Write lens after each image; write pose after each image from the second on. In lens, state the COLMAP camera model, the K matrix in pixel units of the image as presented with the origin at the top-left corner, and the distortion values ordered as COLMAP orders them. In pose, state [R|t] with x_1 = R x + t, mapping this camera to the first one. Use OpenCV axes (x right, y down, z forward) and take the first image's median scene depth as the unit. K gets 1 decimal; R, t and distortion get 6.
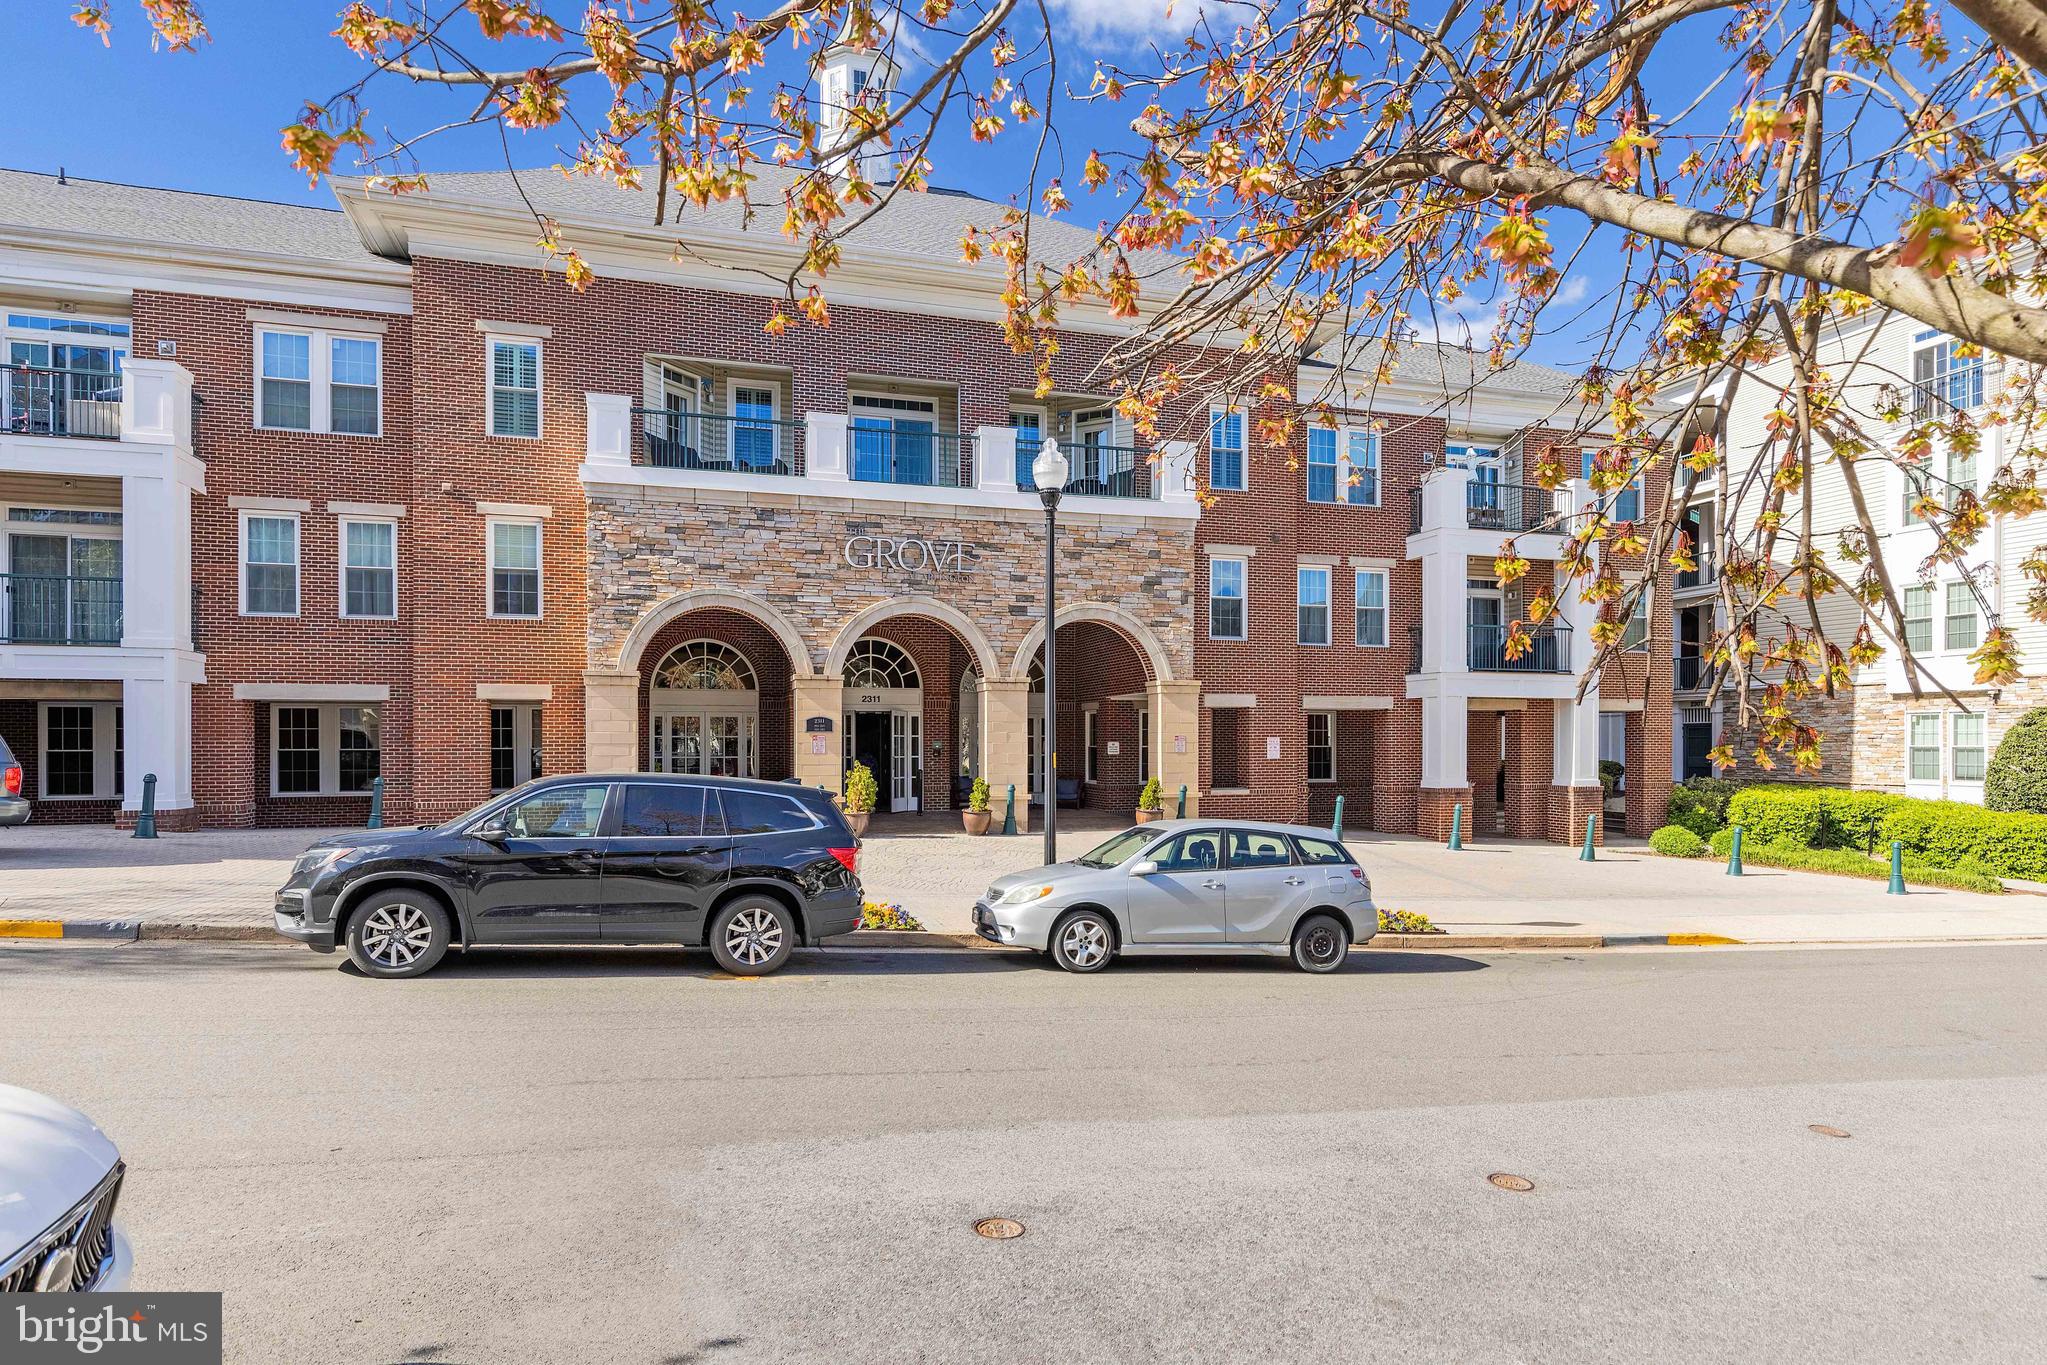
lens RADIAL K [[1171.2, 0, 1015.0], [0, 1171.2, 758.2], [0, 0, 1]] dist [-0.028304, 0.000199]
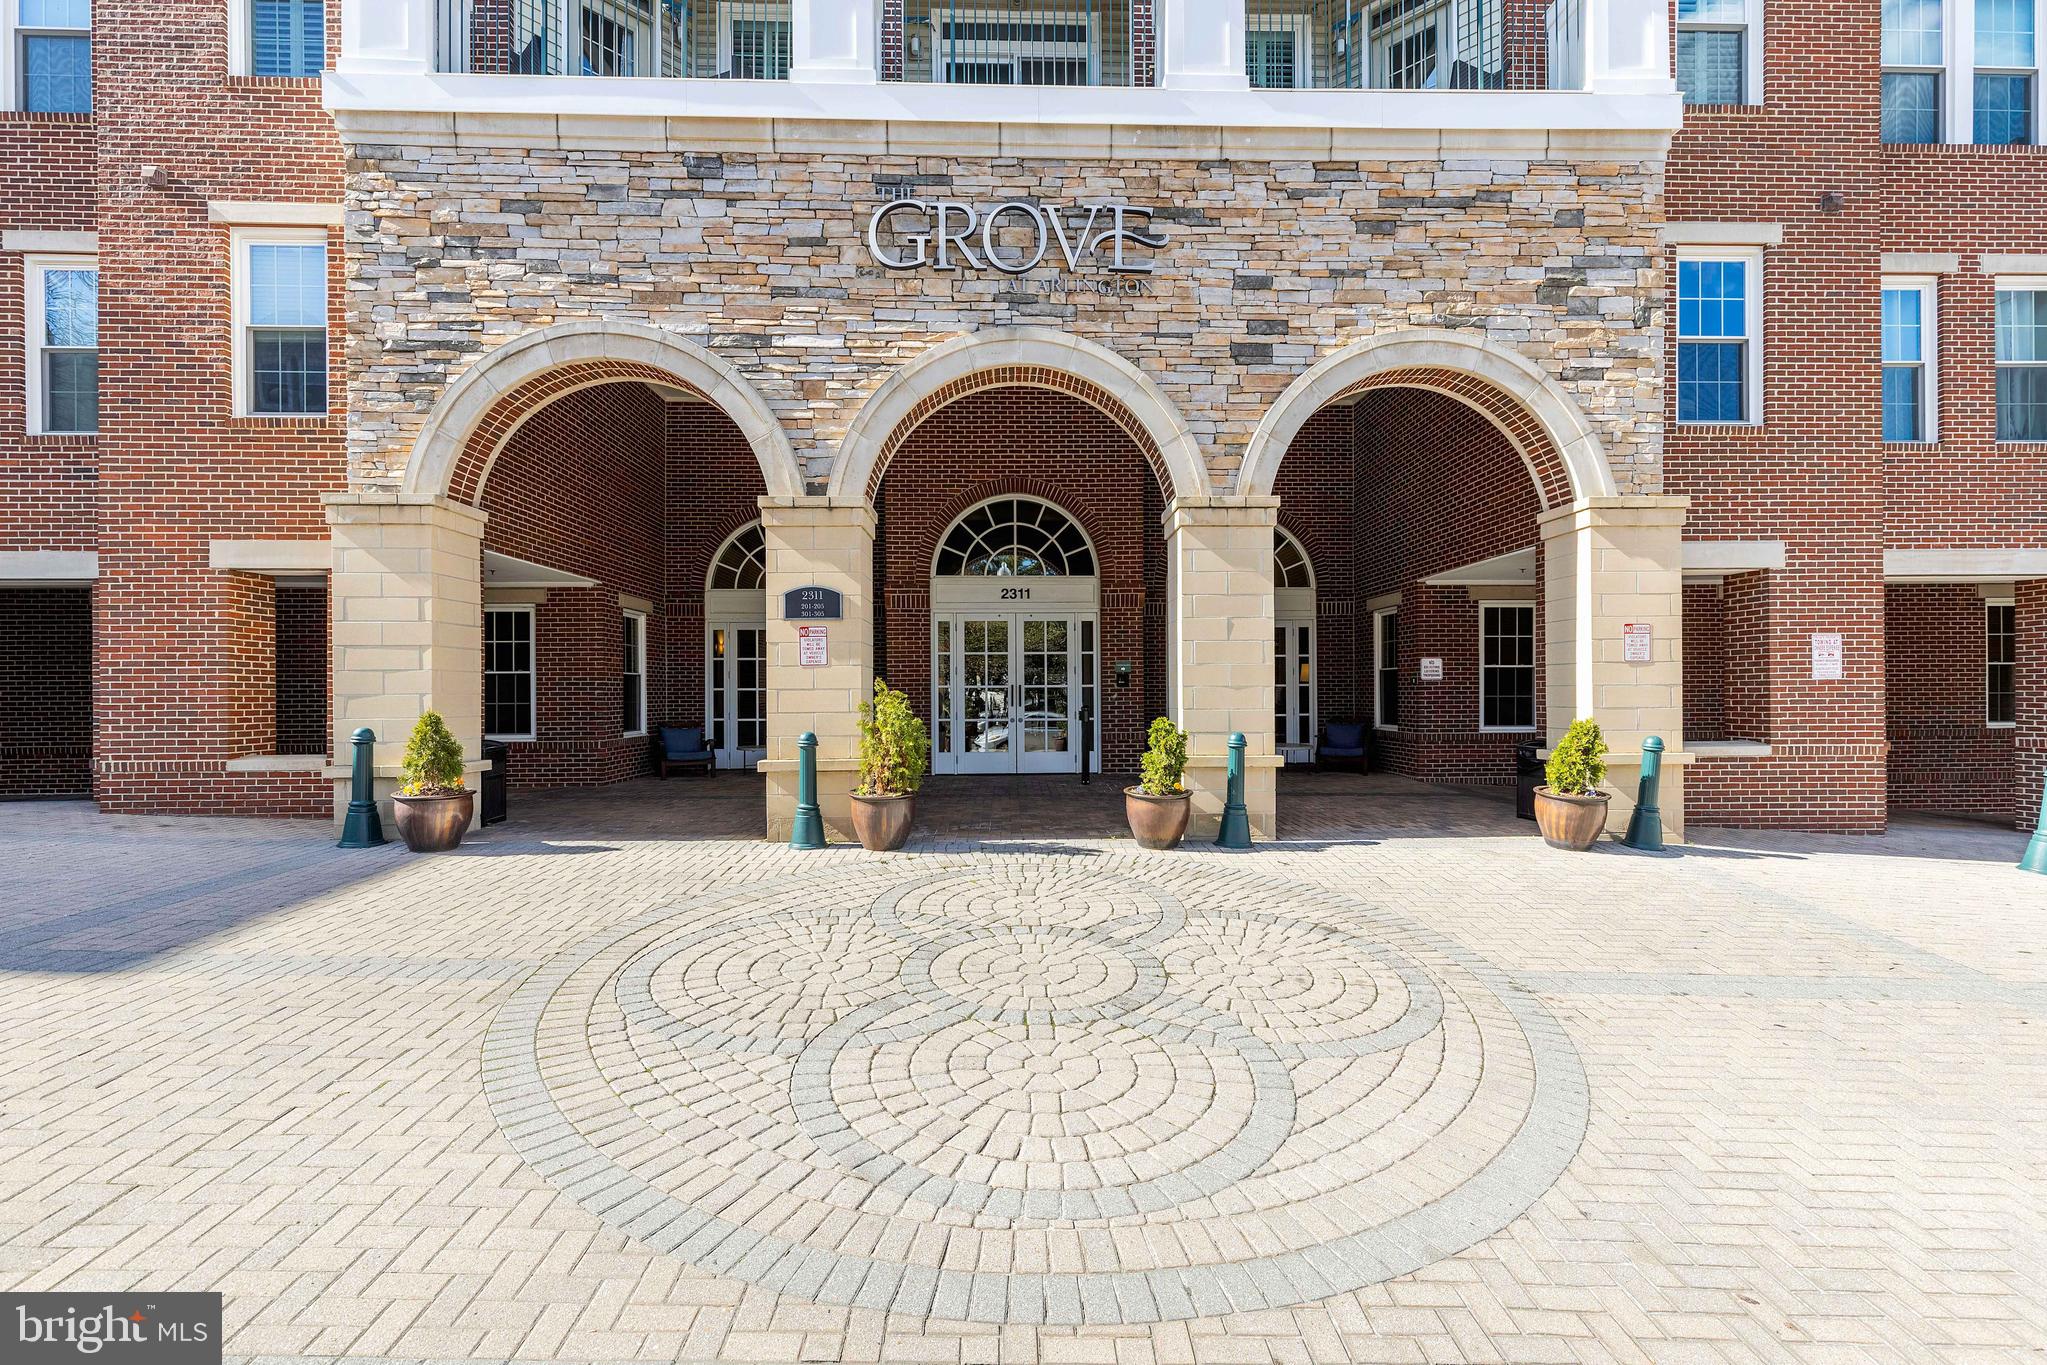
lens RADIAL K [[946.9, 0, 1017.6], [0, 946.9, 693.5], [0, 0, 1]] dist [0.007973, -0.001468]
pose [[0.967298, -0.004637, -0.253600, 0.007526], [0.001059, 0.999898, -0.014246, 0.012203], [0.253640, 0.013512, 0.967204, 0.624339]]
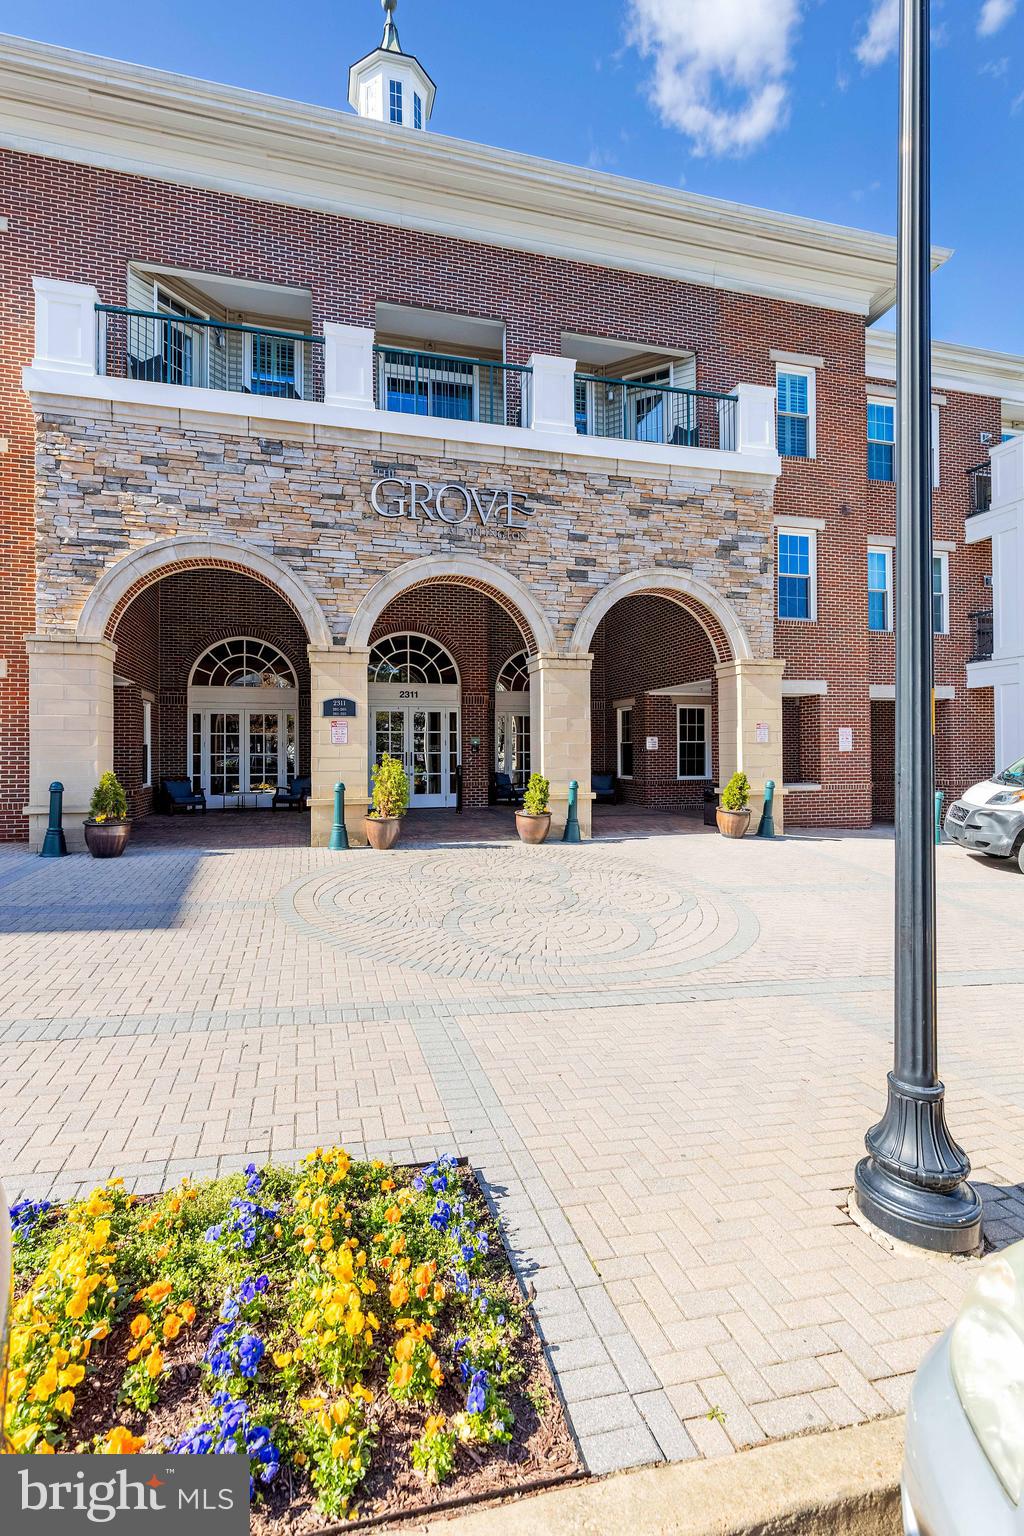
lens RADIAL K [[710.5, 0, 485.3], [0, 710.5, 746.7], [0, 0, 1]] dist [0.007973, -0.001468]
pose [[0.999600, -0.005102, -0.027818, -0.050875], [0.004473, 0.999734, -0.022639, 0.009228], [0.027926, 0.022506, 0.999357, 0.490339]]
